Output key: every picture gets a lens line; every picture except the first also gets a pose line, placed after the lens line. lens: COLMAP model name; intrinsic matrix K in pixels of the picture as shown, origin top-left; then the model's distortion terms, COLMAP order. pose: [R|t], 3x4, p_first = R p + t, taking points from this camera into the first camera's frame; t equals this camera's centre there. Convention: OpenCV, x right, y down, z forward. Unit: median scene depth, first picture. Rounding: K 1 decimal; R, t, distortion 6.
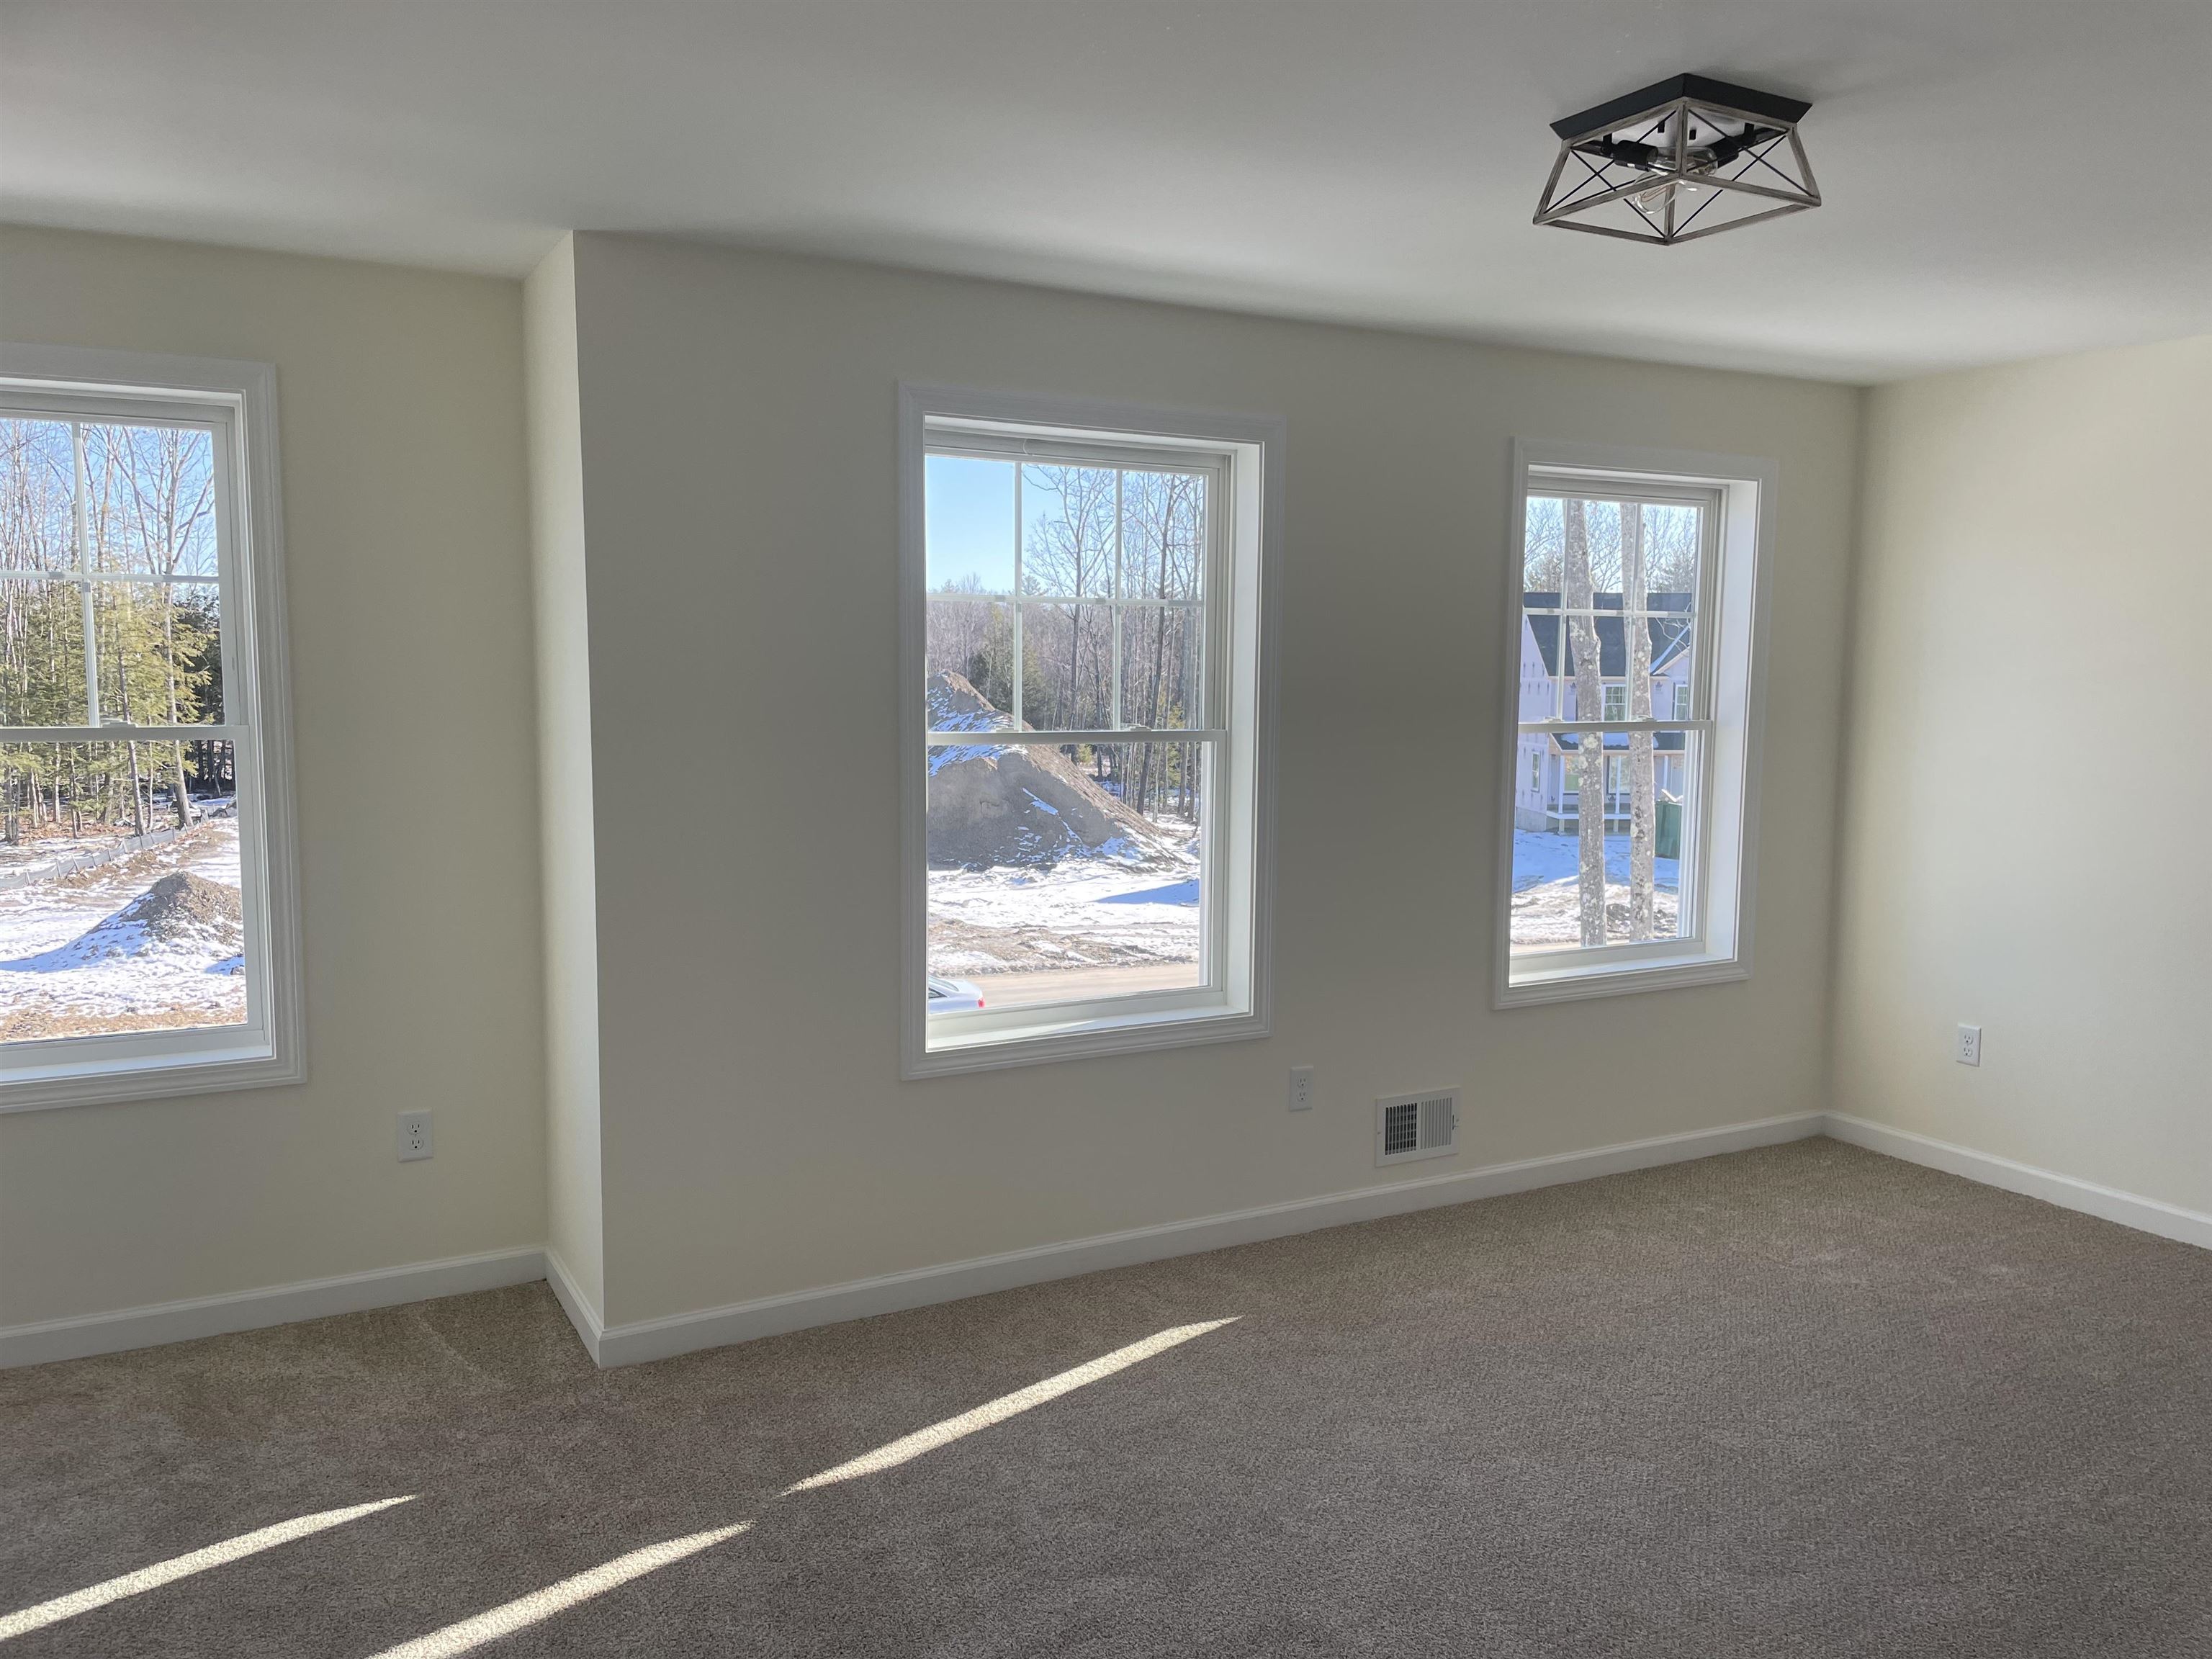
lens RADIAL K [[1662.5, 0, 1103.6], [0, 1662.5, 885.5], [0, 0, 1]] dist [0.052509, -0.002433]
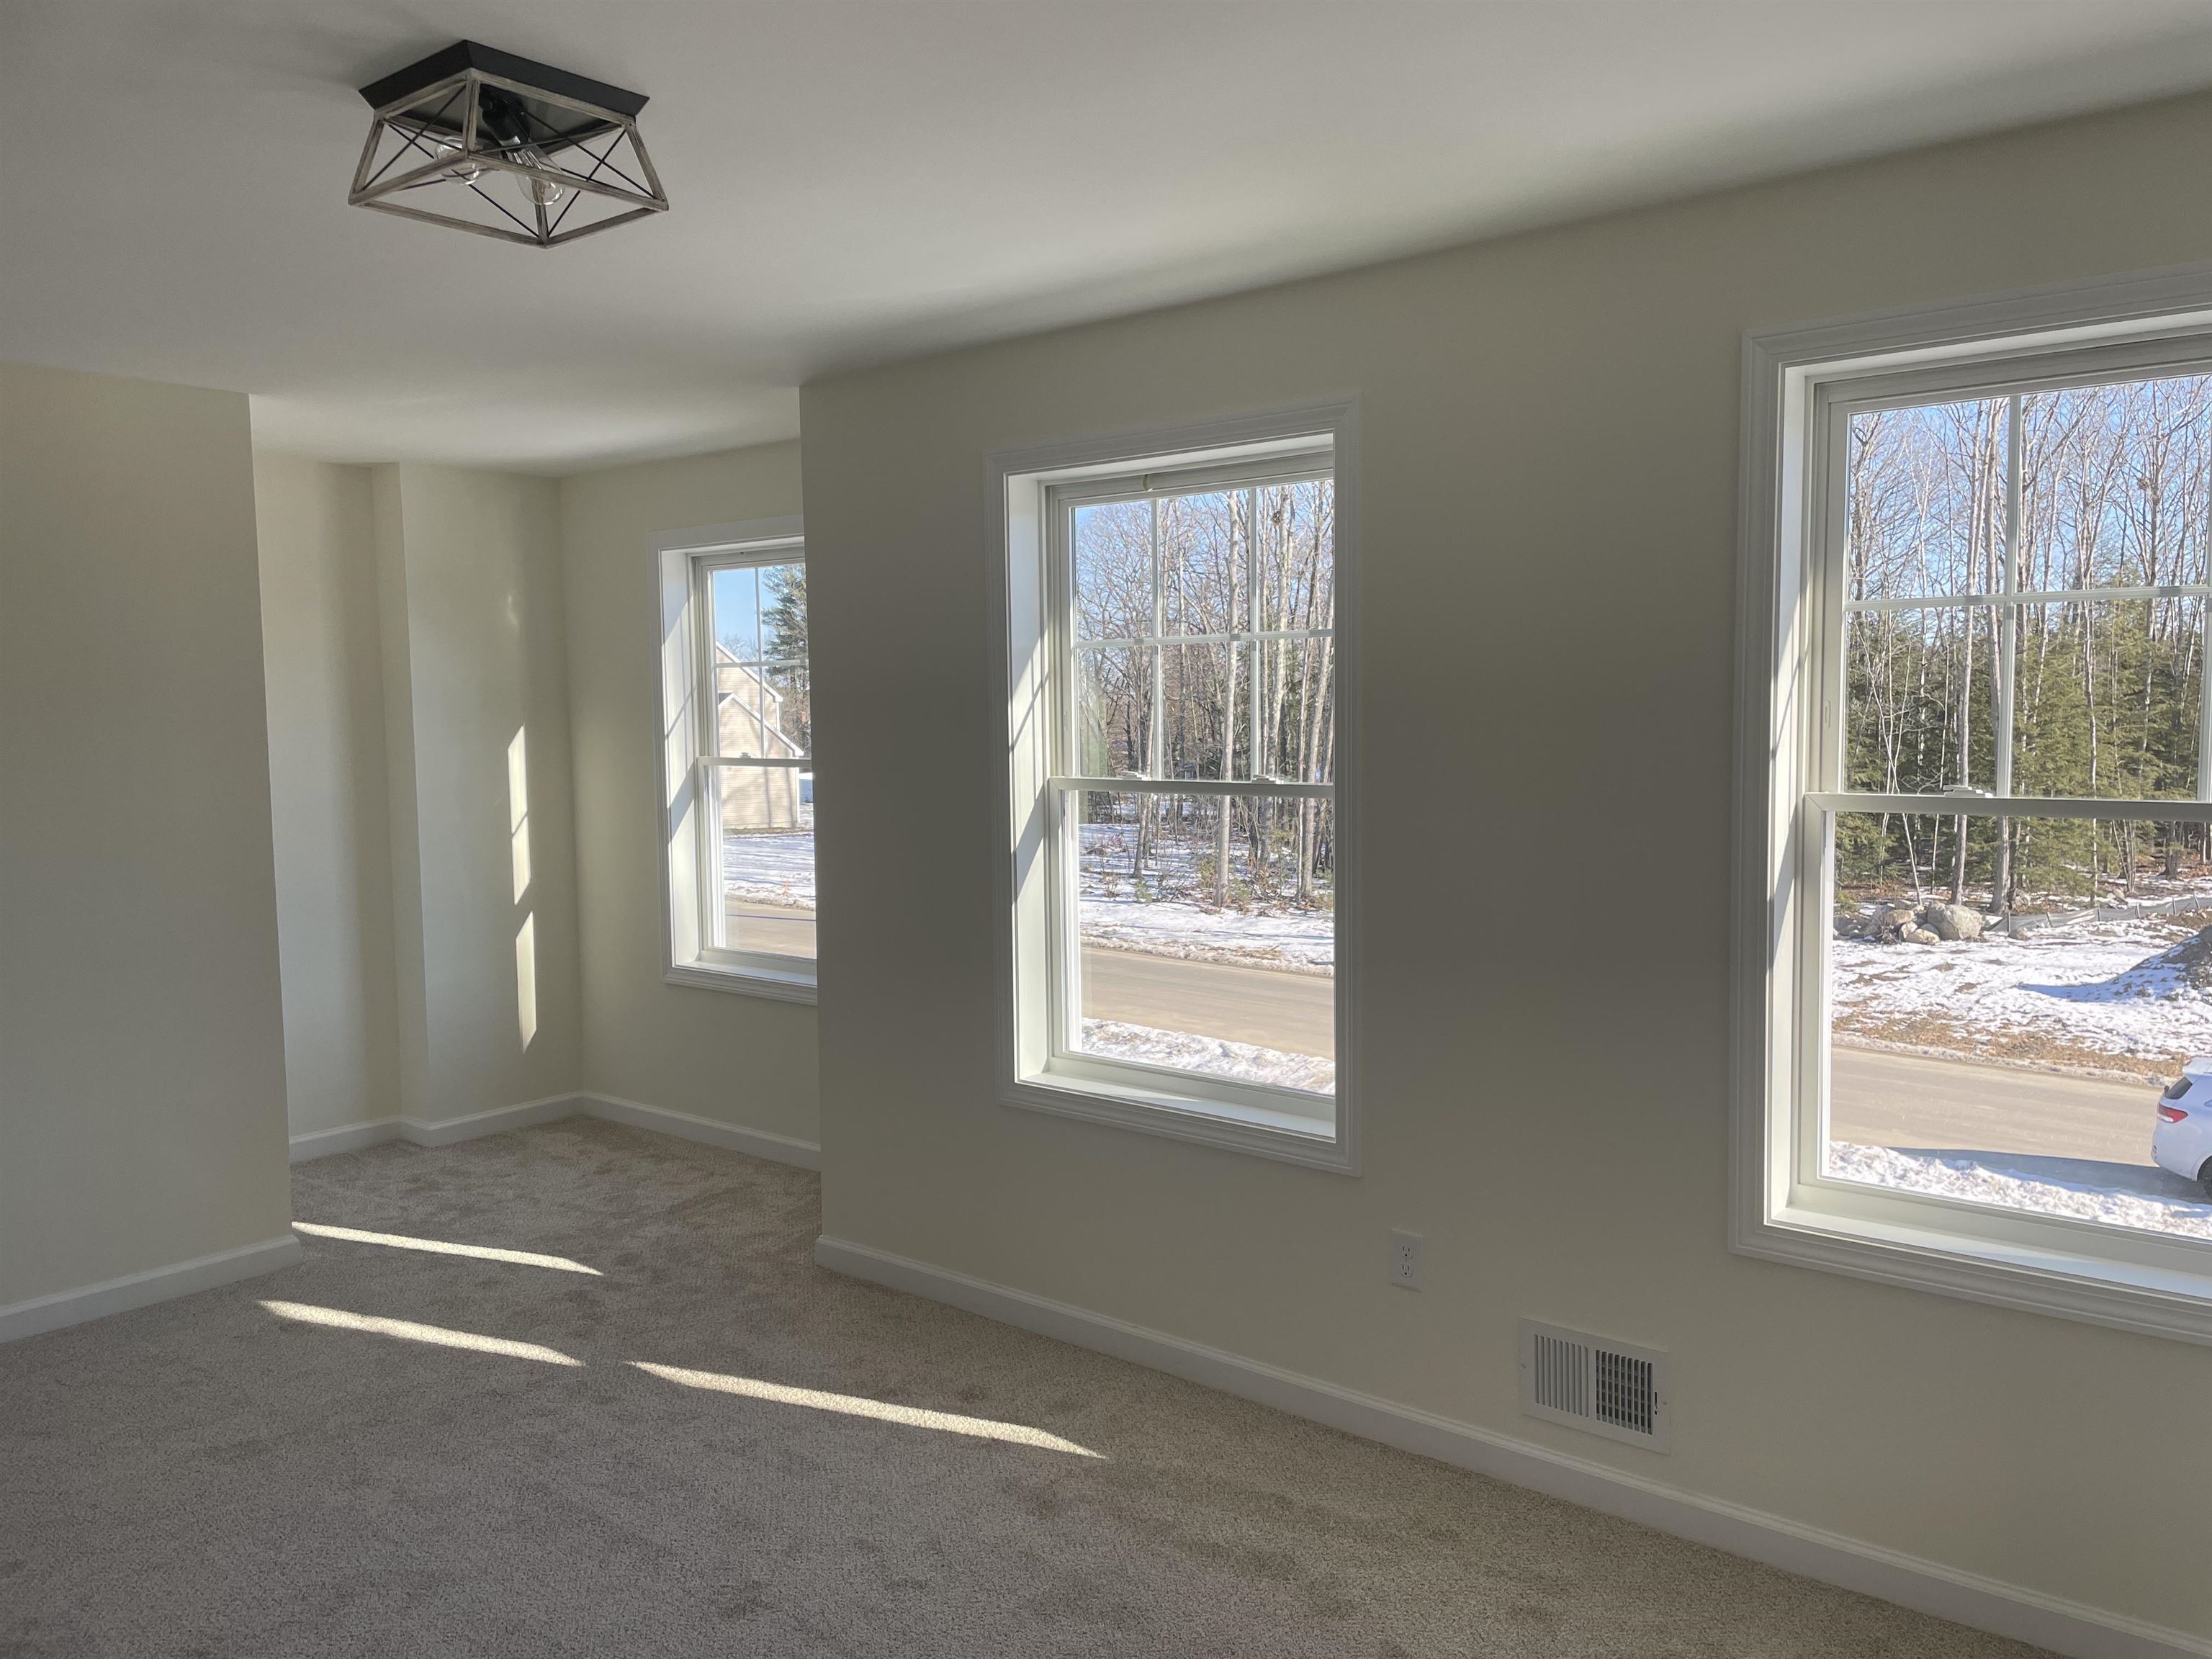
lens RADIAL K [[1679.8, 0, 1155.7], [0, 1679.8, 827.2], [0, 0, 1]] dist [0.069814, -0.094327]
pose [[0.381338, 0.058990, -0.922552, 0.114107], [-0.110095, 0.993757, 0.018035, -0.011333], [0.917856, 0.094691, 0.385452, 0.083306]]
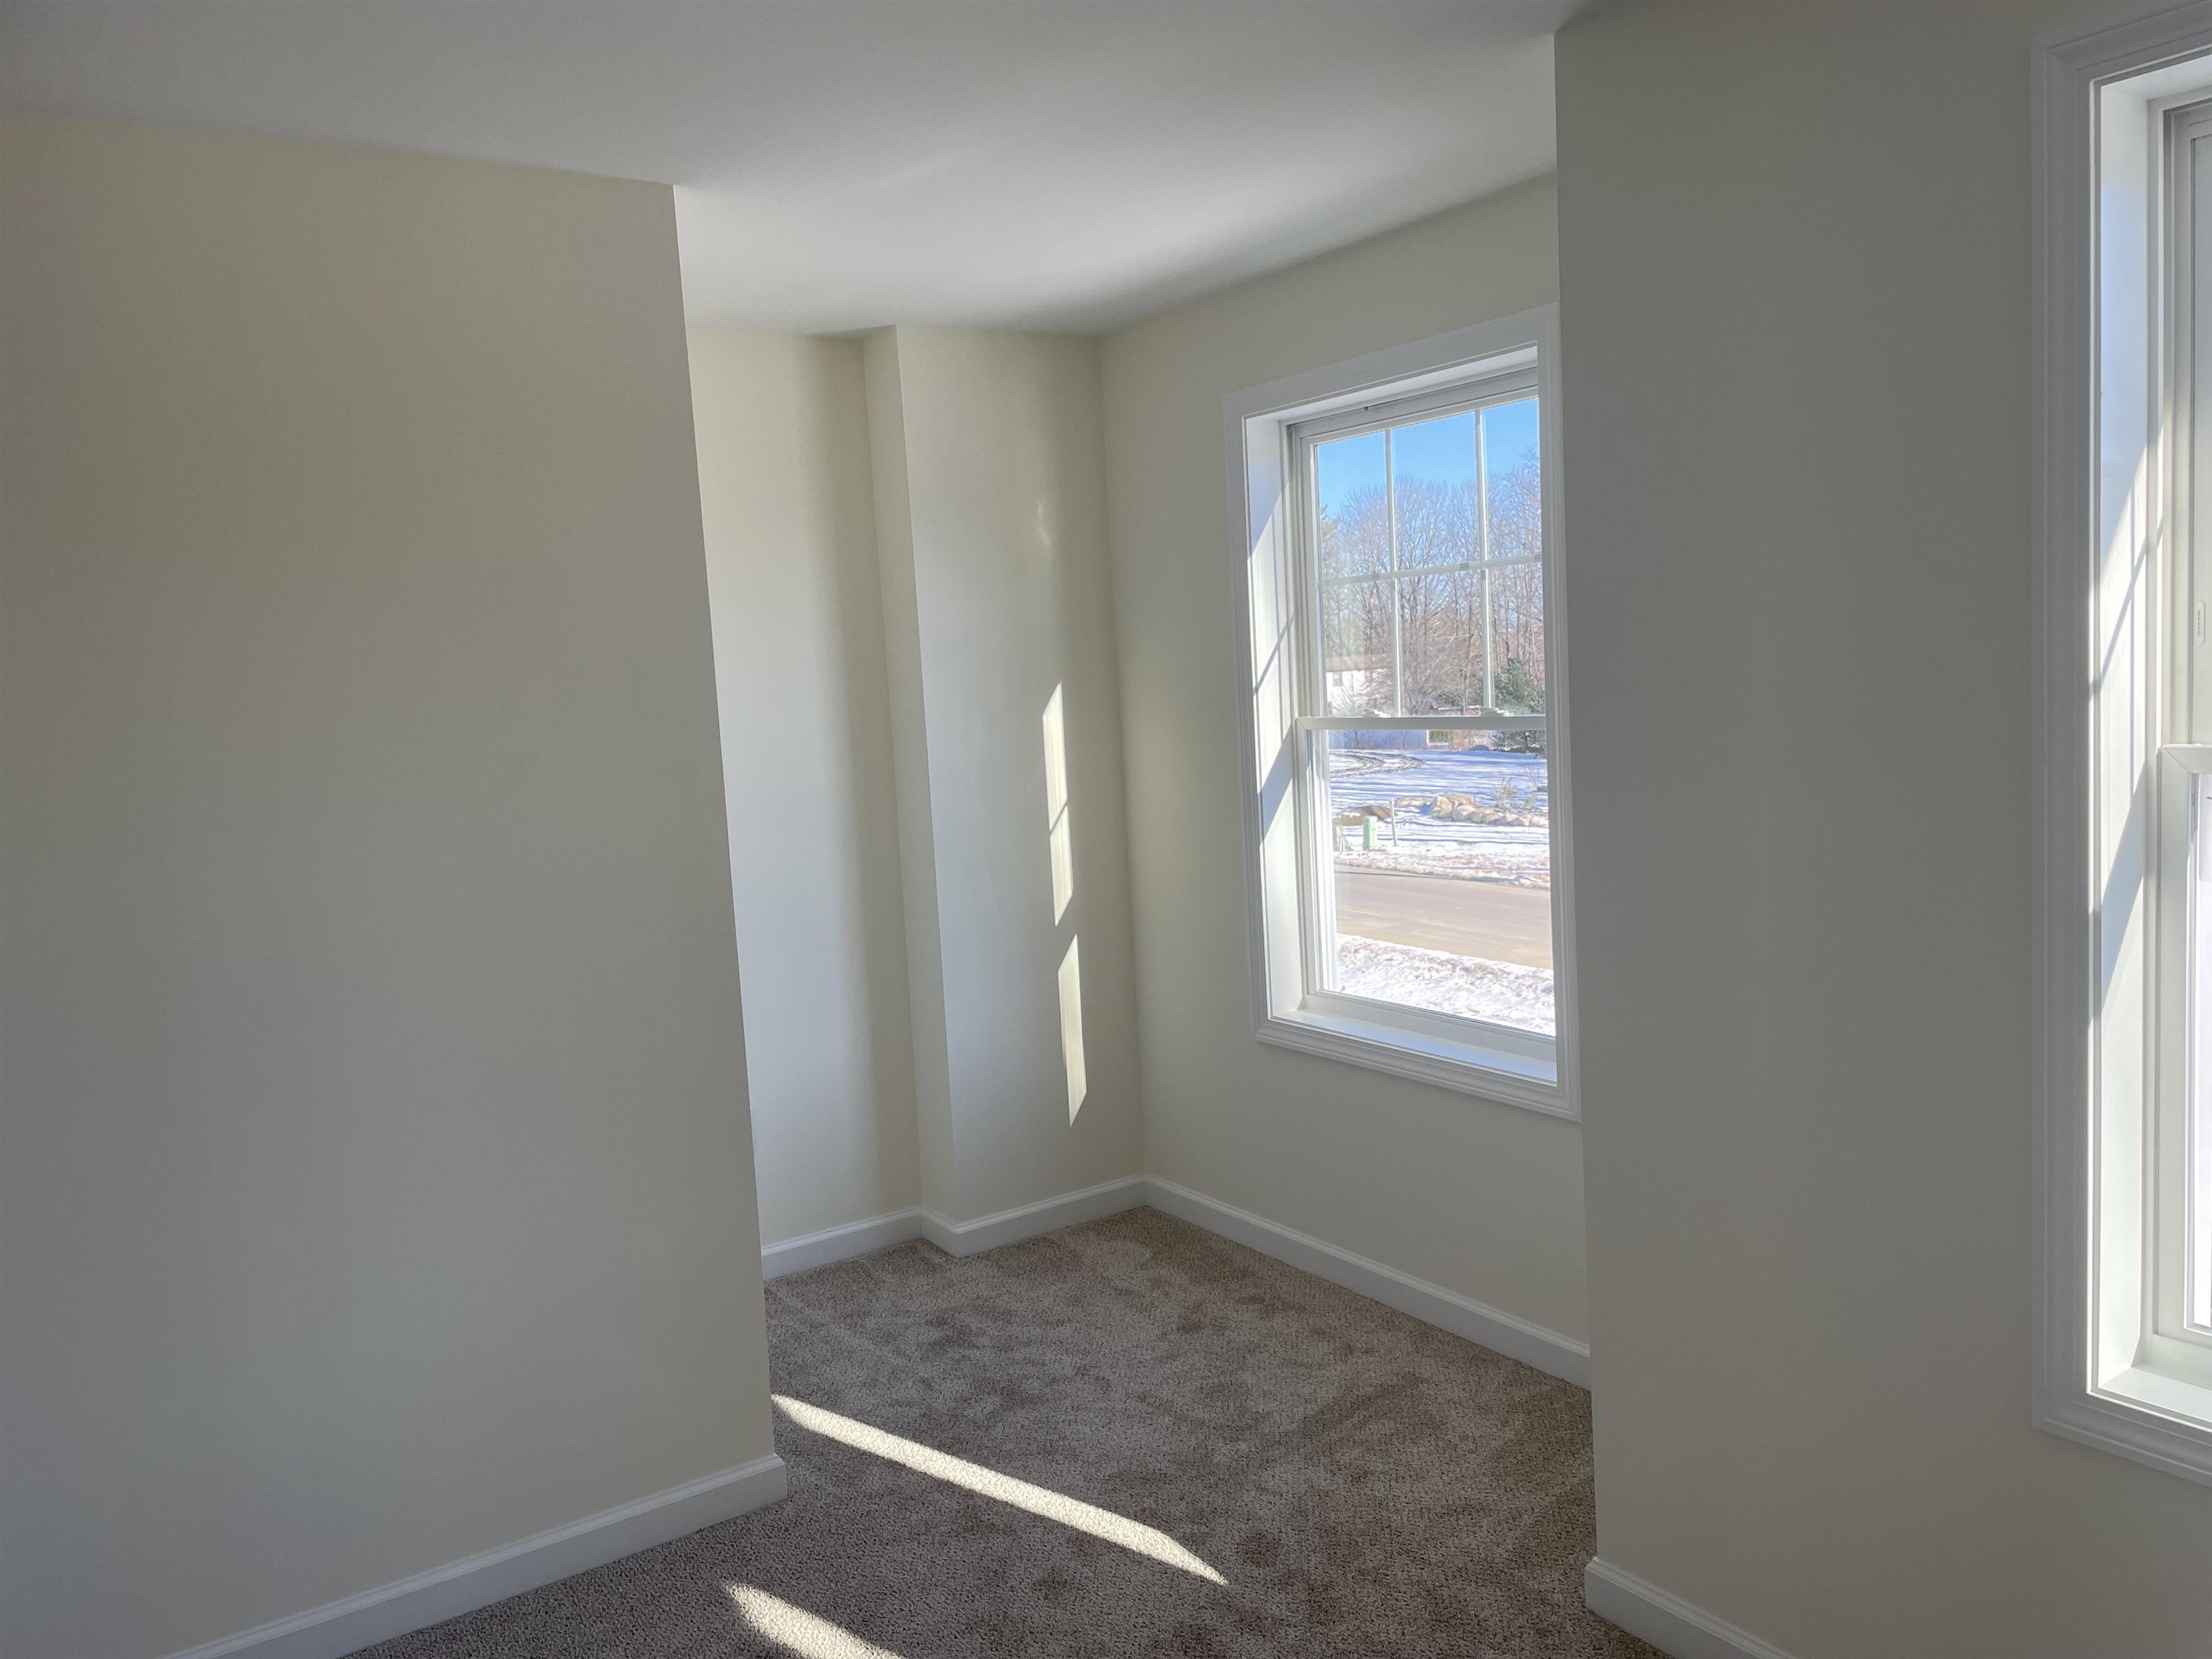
lens RADIAL K [[1670.0, 0, 1111.6], [0, 1670.0, 805.8], [0, 0, 1]] dist [0.096837, -0.124815]
pose [[0.087297, 0.075581, -0.993311, 0.045805], [-0.076987, 0.994647, 0.068916, -0.011119], [0.993203, 0.070456, 0.092649, 0.082487]]
